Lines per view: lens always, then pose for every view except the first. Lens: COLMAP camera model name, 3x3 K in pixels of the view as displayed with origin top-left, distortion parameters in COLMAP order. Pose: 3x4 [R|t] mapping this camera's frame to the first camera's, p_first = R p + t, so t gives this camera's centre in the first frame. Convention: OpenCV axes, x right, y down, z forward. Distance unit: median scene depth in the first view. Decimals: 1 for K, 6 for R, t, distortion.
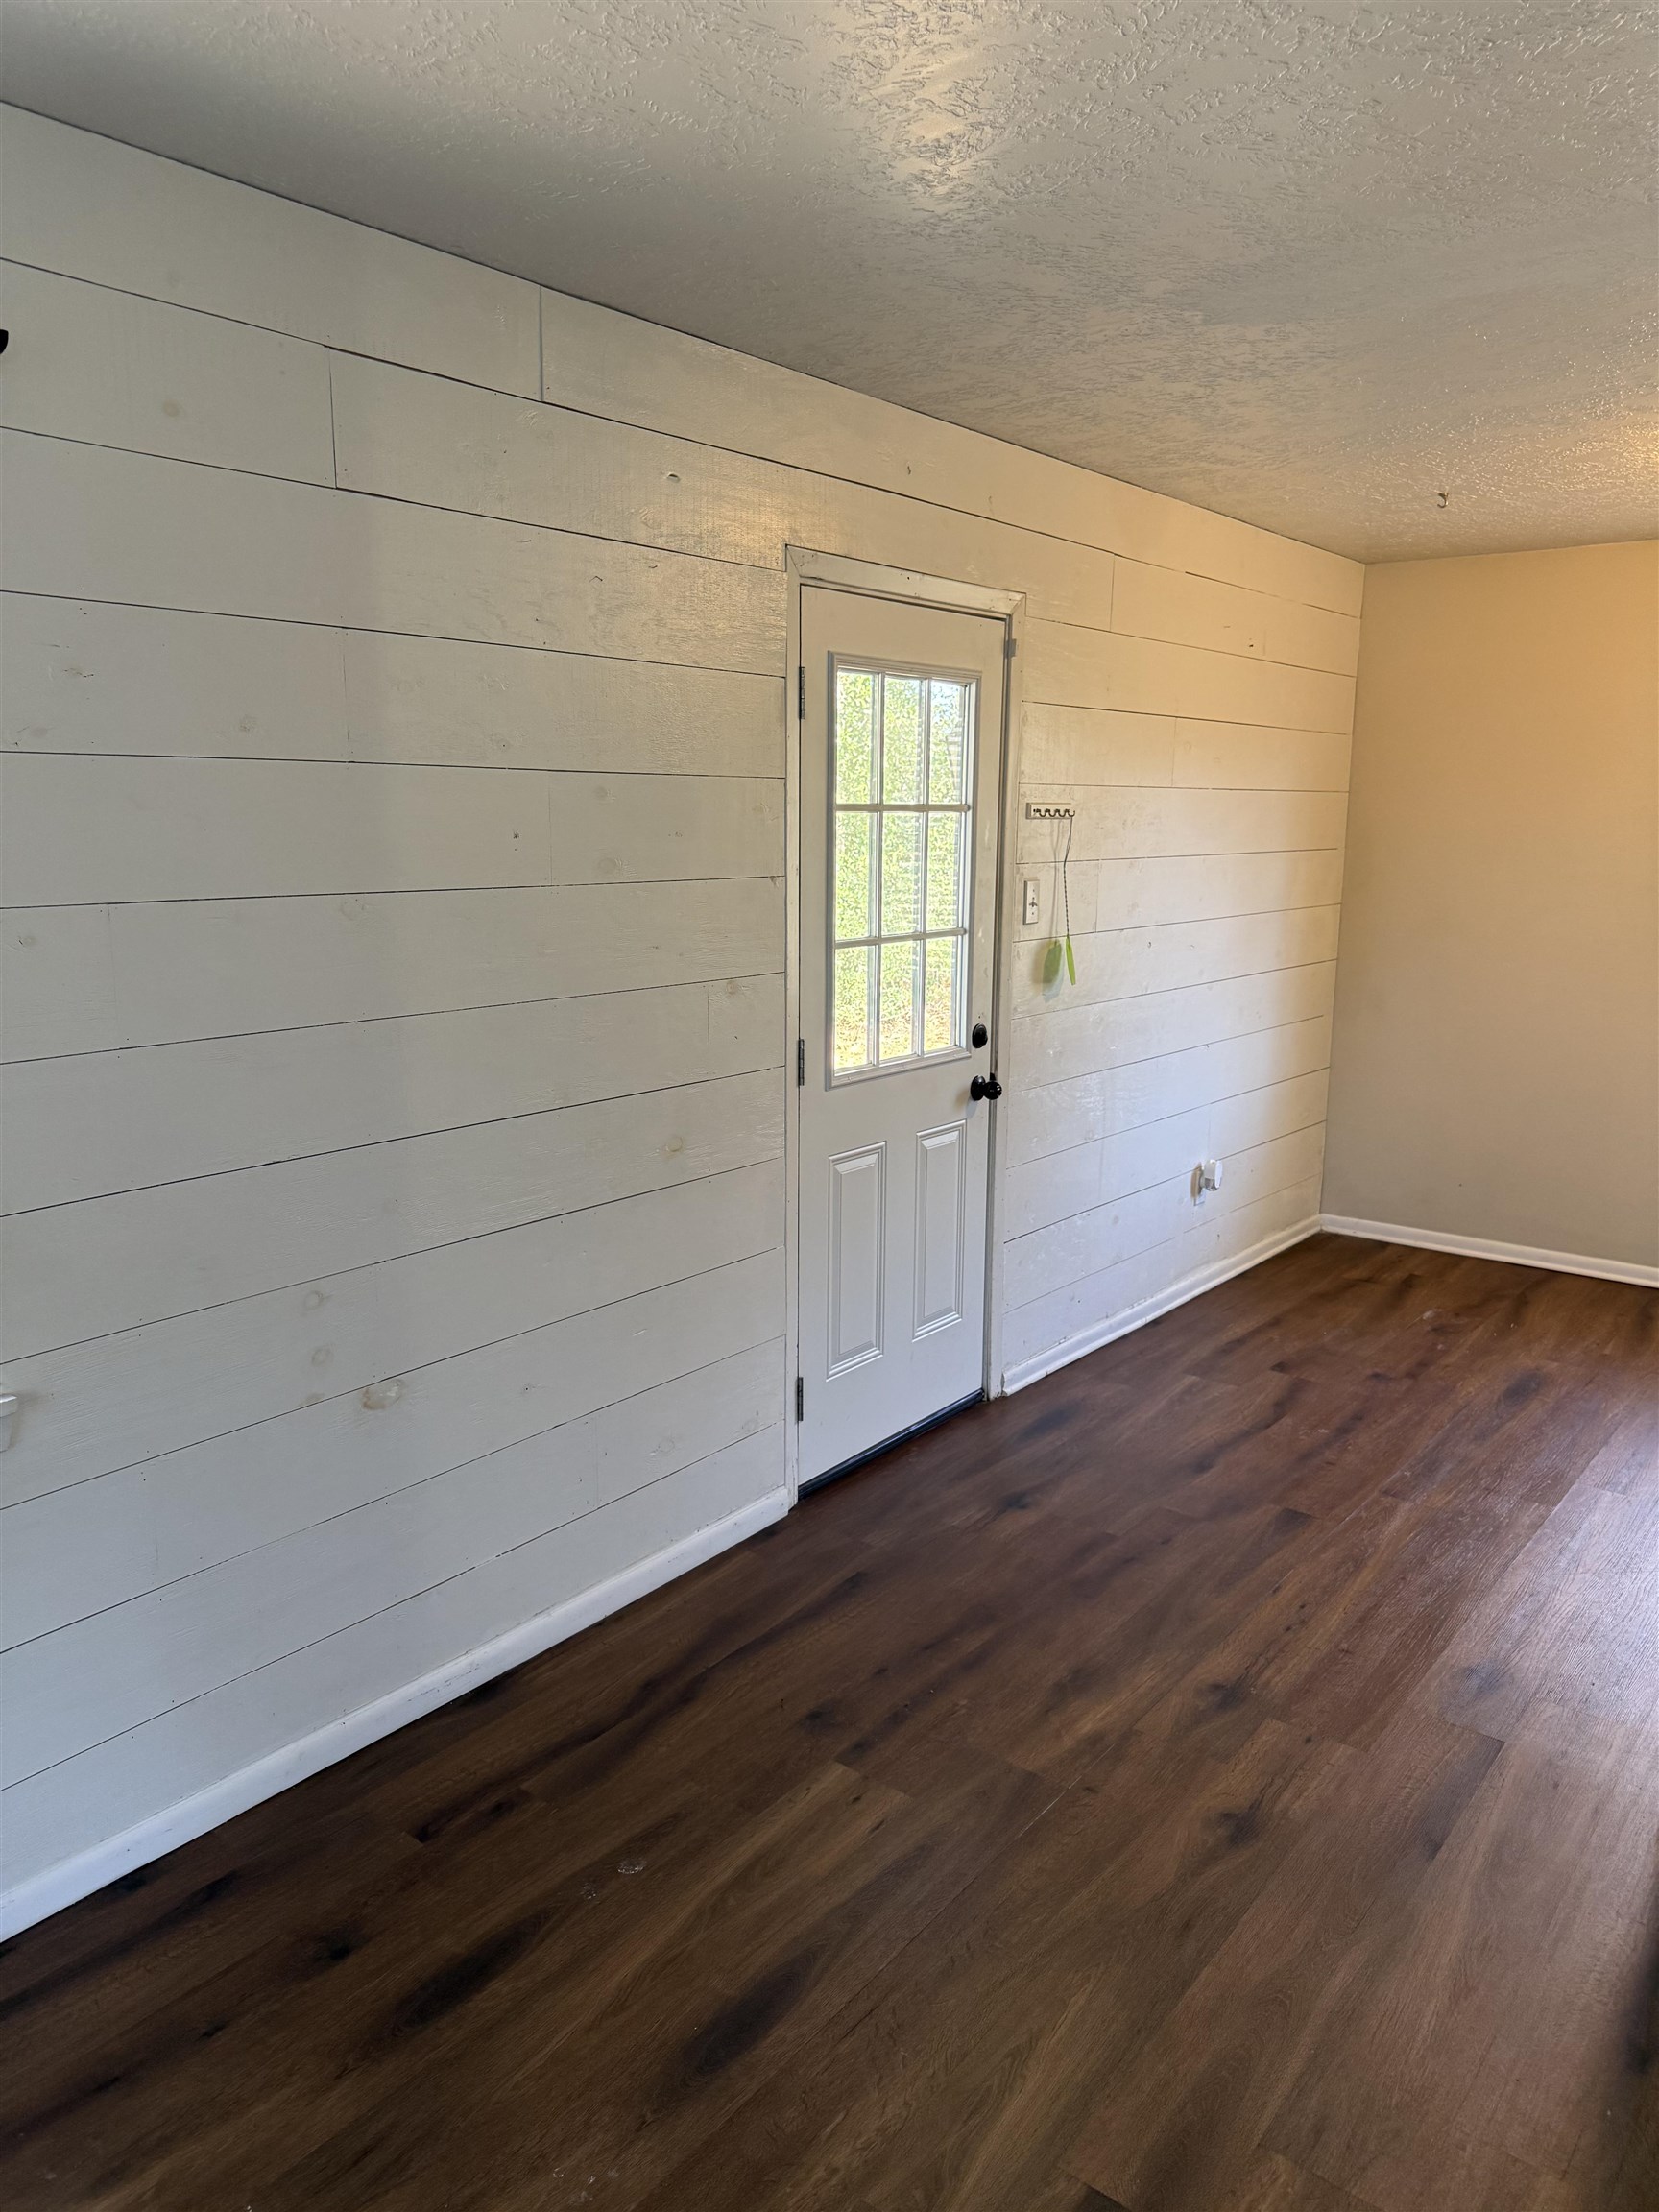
lens RADIAL K [[1550.9, 0, 824.7], [0, 1550.9, 1070.5], [0, 0, 1]] dist [0.010478, -0.020135]
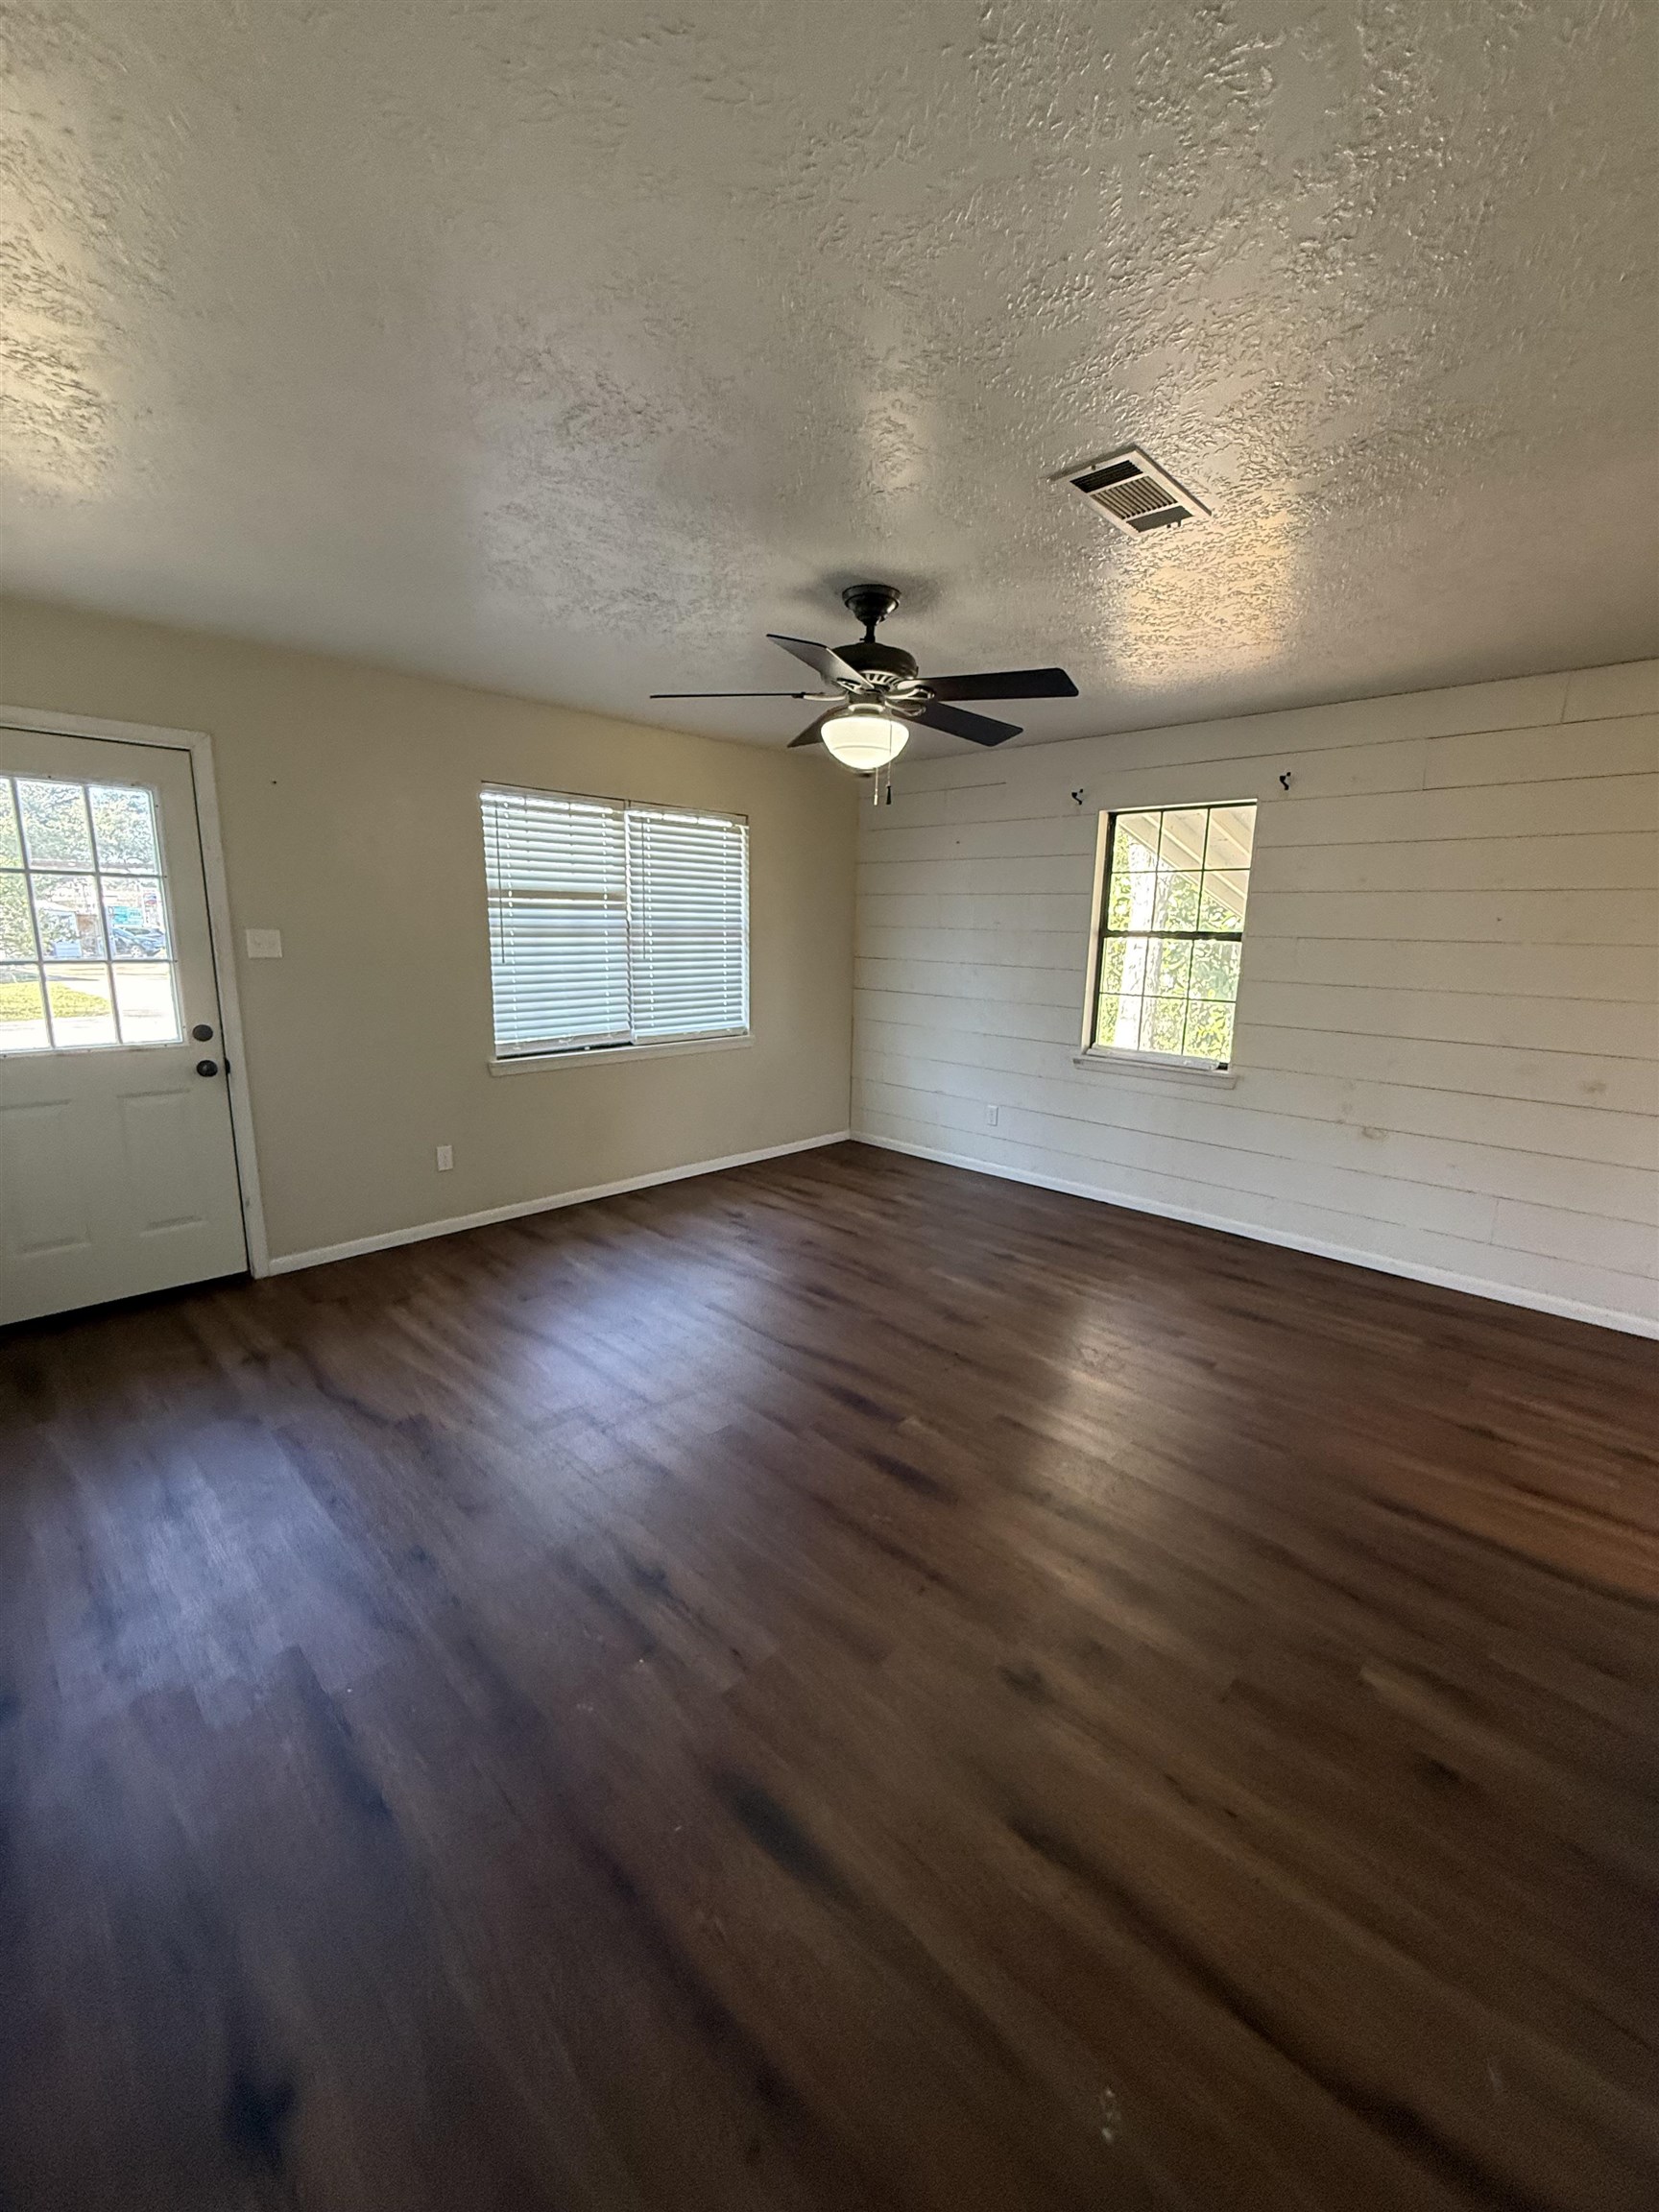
lens RADIAL K [[885.9, 0, 826.2], [0, 885.9, 1099.1], [0, 0, 1]] dist [0.000265, 0.000093]
pose [[-0.108795, 0.180544, -0.977531, 1.226575], [-0.192510, 0.960925, 0.198902, 0.032693], [0.975245, 0.209824, -0.069788, 0.187931]]
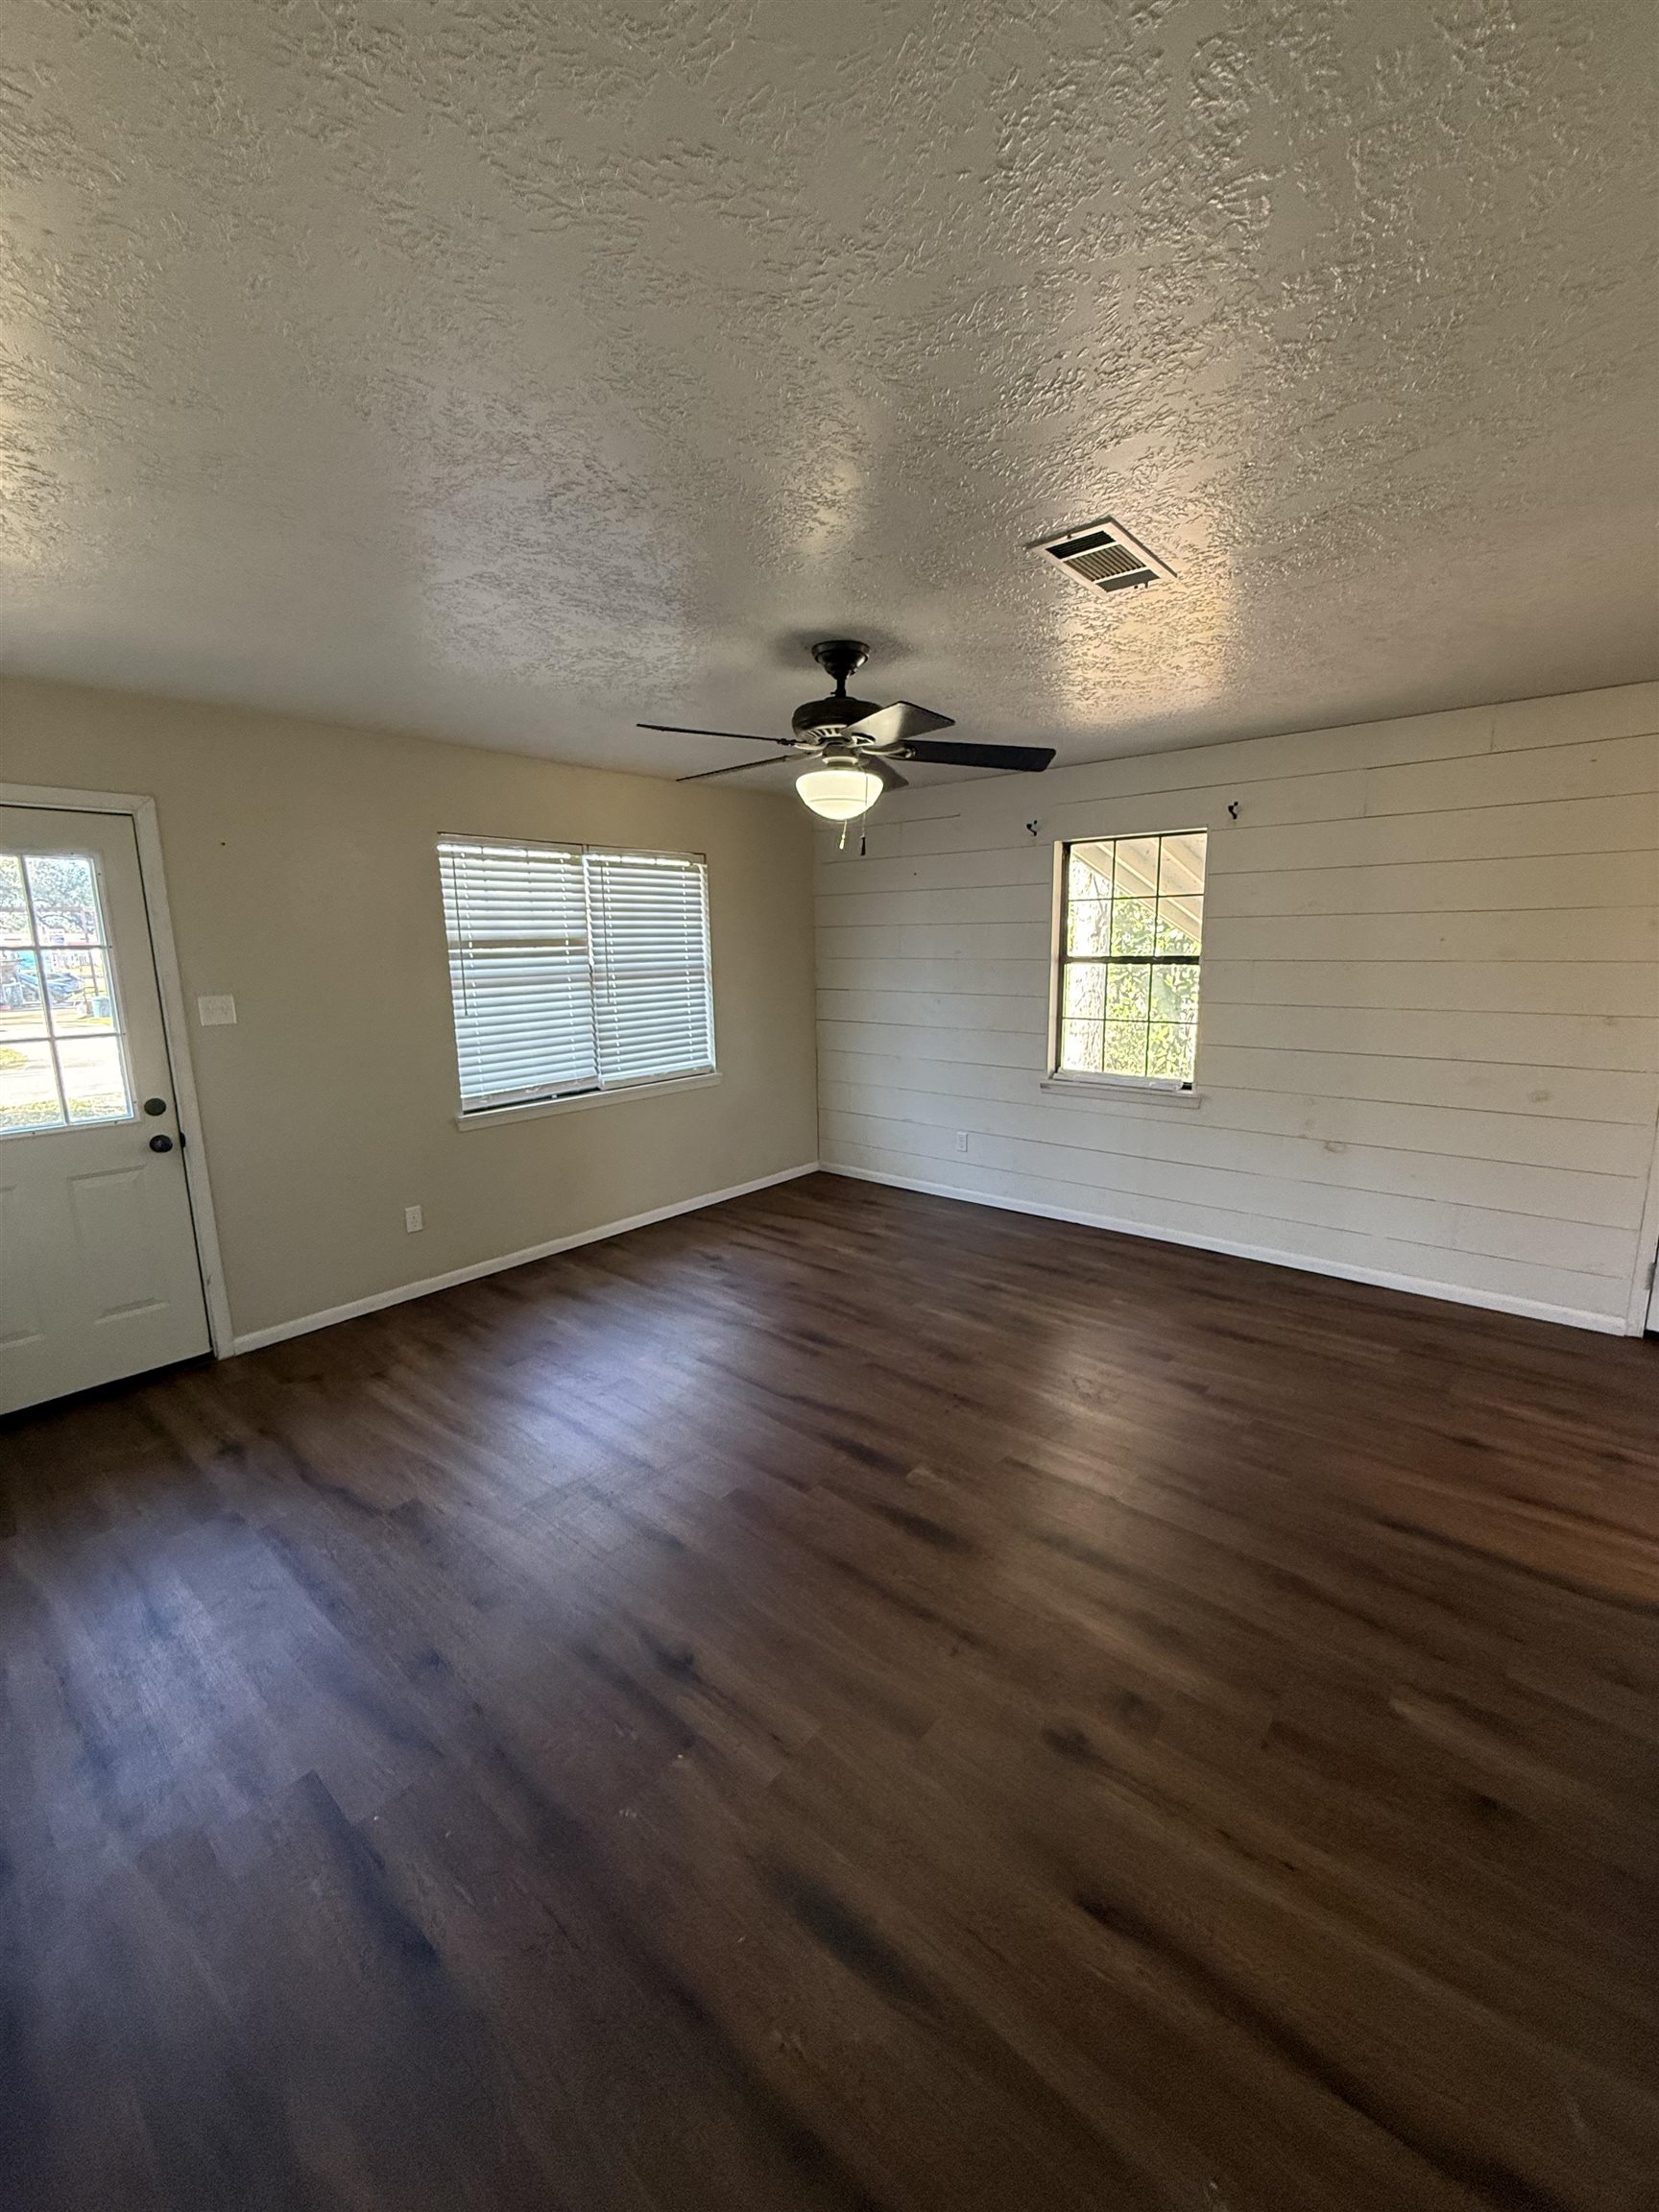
lens RADIAL K [[885.9, 0, 826.2], [0, 885.9, 1099.1], [0, 0, 1]] dist [0.000265, 0.000093]
pose [[-0.042250, 0.166125, -0.985199, 1.220515], [-0.157901, 0.972577, 0.170768, 0.003611], [0.986551, 0.162779, -0.014860, 0.131545]]
